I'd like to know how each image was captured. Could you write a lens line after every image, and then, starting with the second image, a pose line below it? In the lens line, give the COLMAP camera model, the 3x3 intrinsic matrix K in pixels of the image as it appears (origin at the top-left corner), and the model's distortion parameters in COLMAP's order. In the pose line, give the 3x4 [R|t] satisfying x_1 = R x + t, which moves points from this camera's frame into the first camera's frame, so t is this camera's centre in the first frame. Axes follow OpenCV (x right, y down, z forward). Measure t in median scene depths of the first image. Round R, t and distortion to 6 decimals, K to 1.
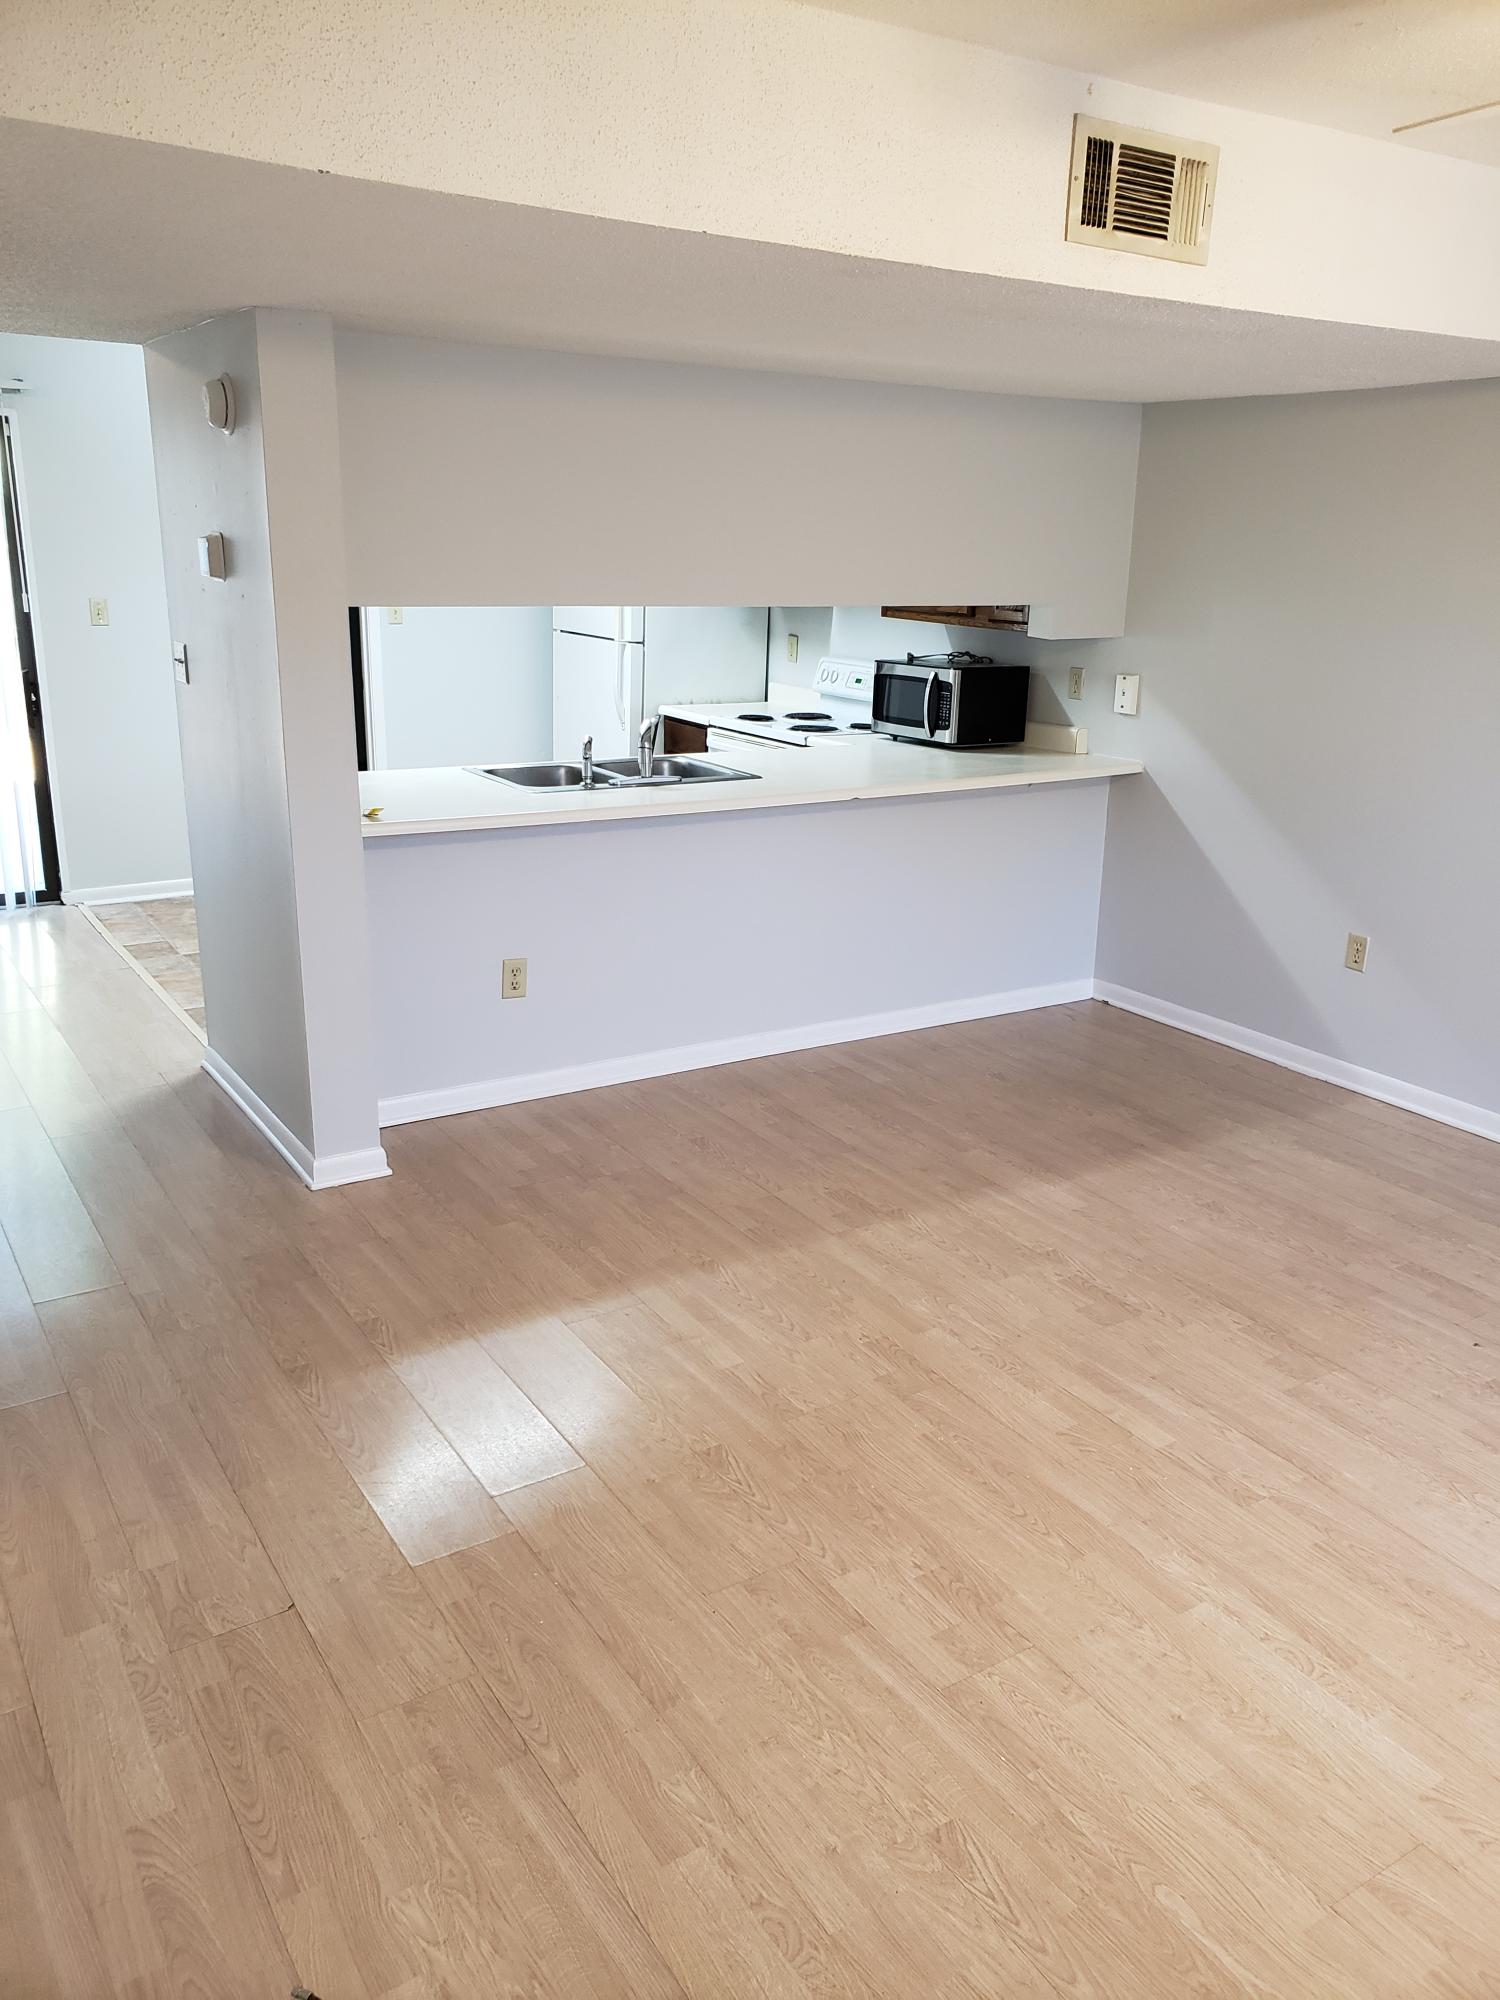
lens RADIAL K [[1554.1, 0, 755.6], [0, 1554.1, 996.3], [0, 0, 1]] dist [0.003964, 0.036872]
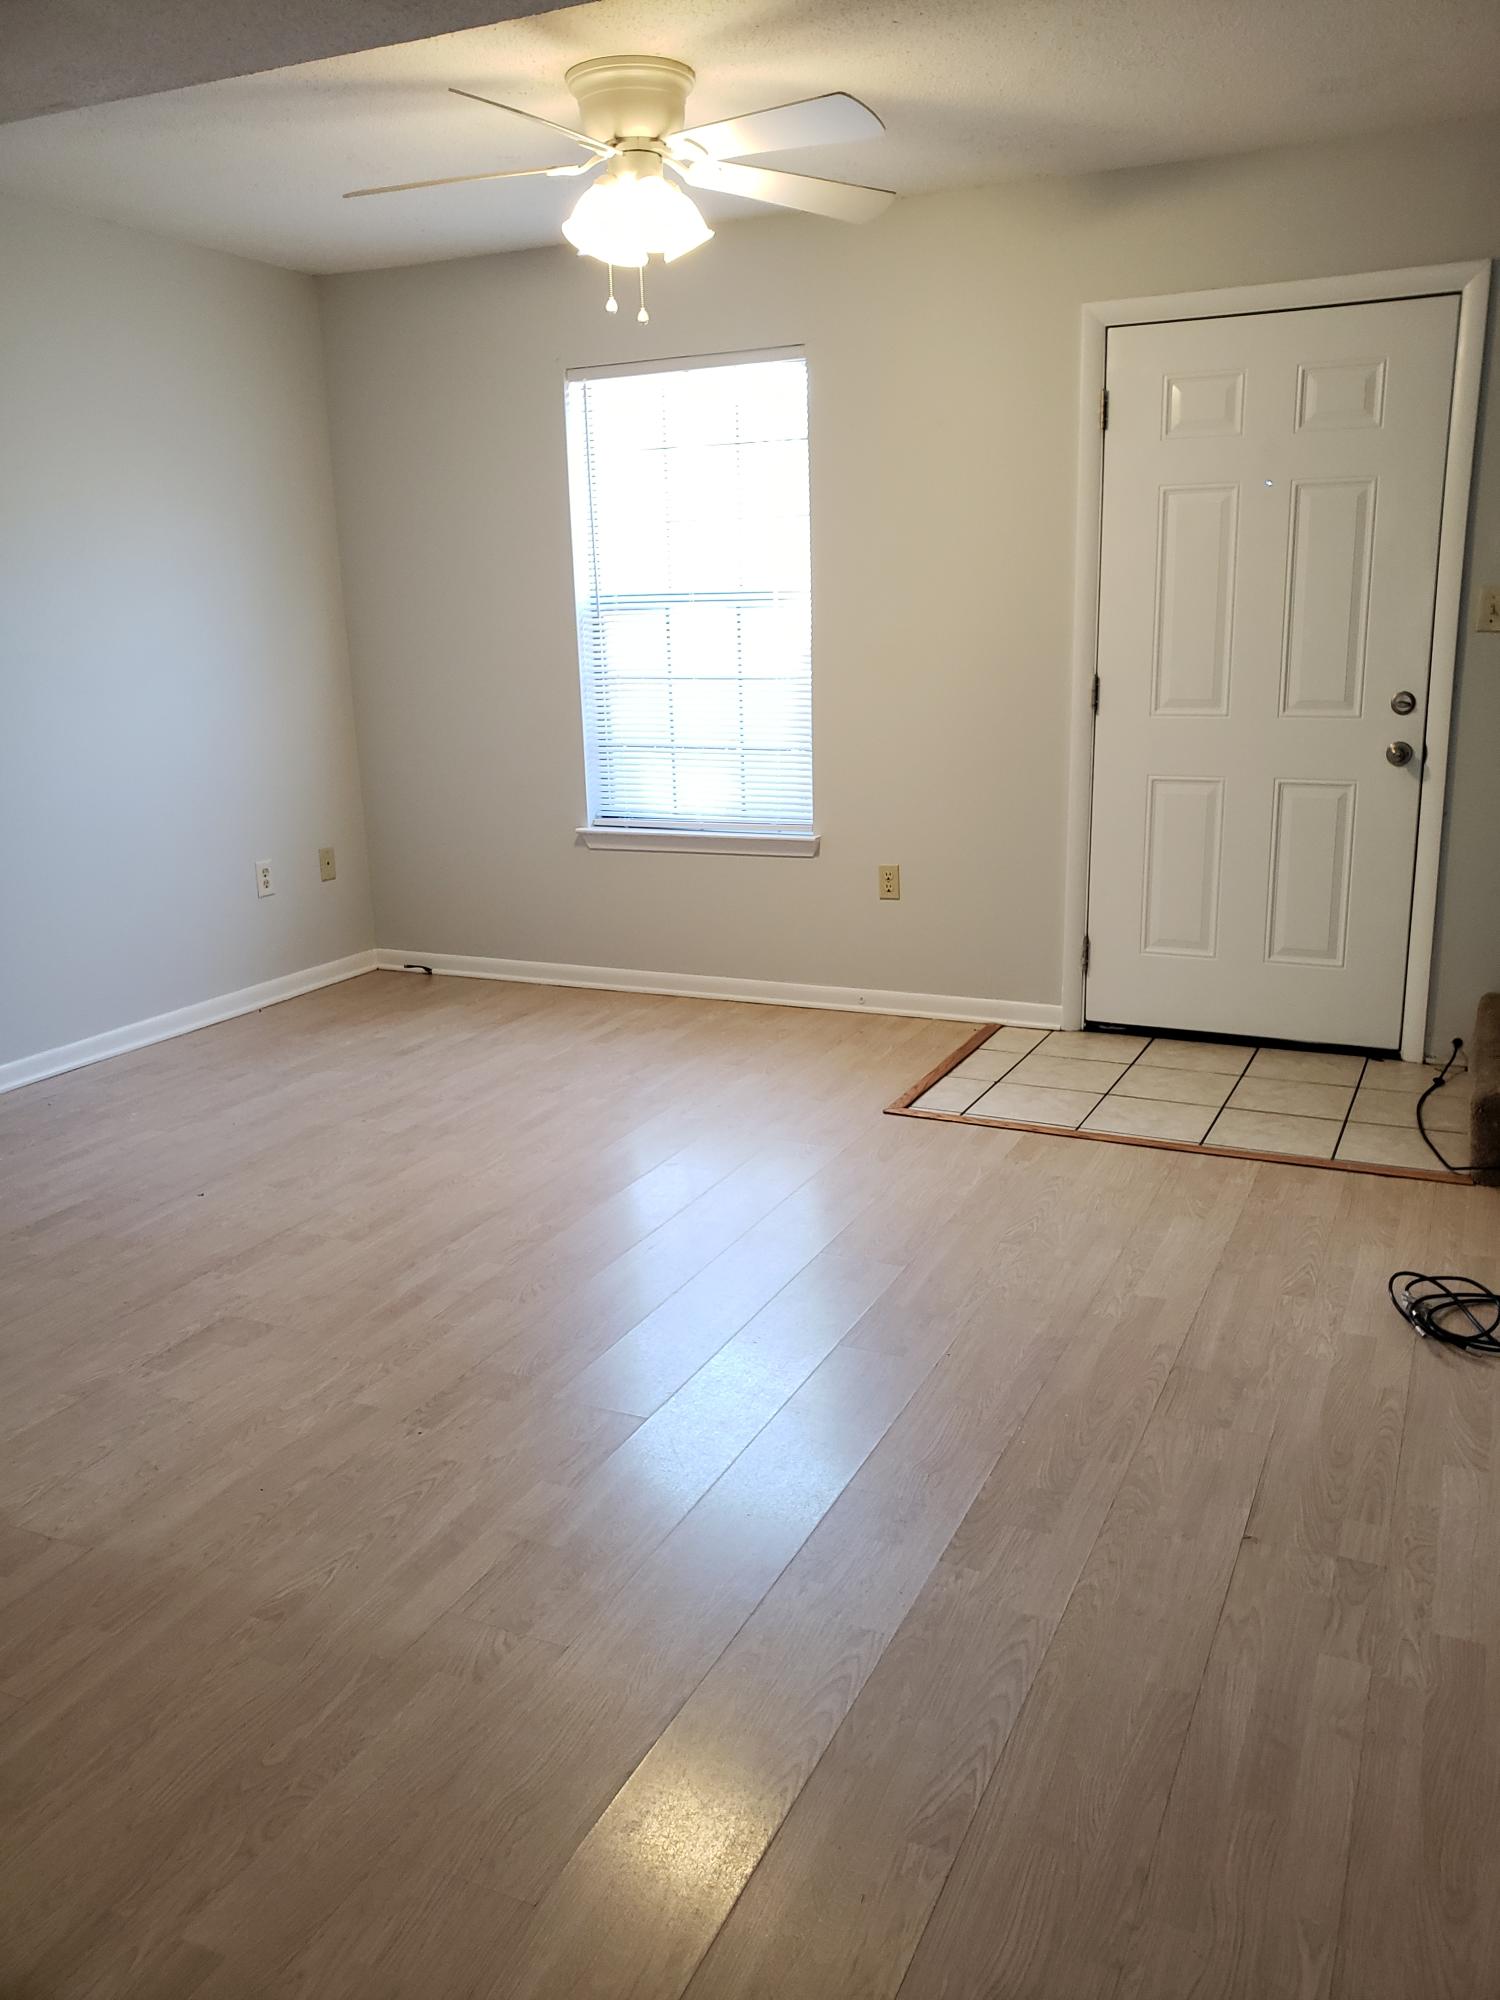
lens RADIAL K [[1554.1, 0, 755.0], [0, 1554.1, 998.0], [0, 0, 1]] dist [0.003964, 0.036872]
pose [[-0.529990, -0.226973, 0.817064, -0.803560], [0.253994, 0.876791, 0.408319, -0.324199], [-0.809072, 0.423934, -0.407041, 1.443437]]
